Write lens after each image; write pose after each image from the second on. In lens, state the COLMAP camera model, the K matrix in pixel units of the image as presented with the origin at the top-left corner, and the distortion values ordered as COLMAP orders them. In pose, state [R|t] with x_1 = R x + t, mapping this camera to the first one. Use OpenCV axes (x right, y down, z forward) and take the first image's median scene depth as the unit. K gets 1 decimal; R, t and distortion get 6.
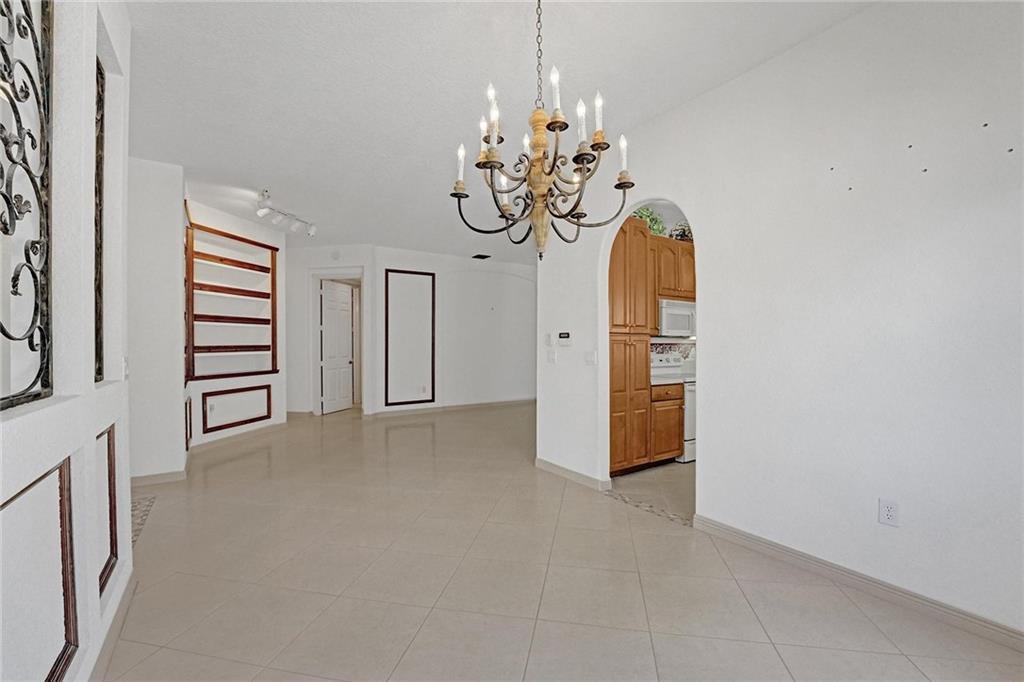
lens RADIAL K [[445.4, 0, 502.8], [0, 445.4, 348.1], [0, 0, 1]] dist [-0.023072, -0.000130]
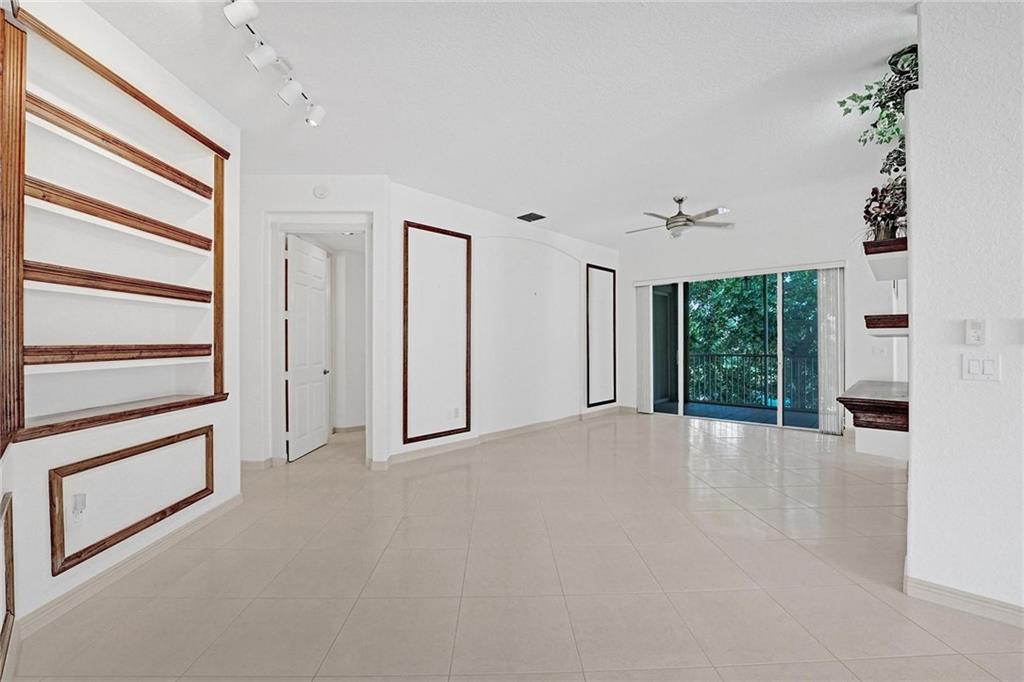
lens RADIAL K [[445.4, 0, 522.2], [0, 445.4, 346.6], [0, 0, 1]] dist [-0.023072, -0.000130]
pose [[0.970630, -0.000521, 0.240575, -0.306200], [0.001320, 0.999994, -0.003159, -0.002101], [-0.240572, 0.003384, 0.970625, 0.439228]]
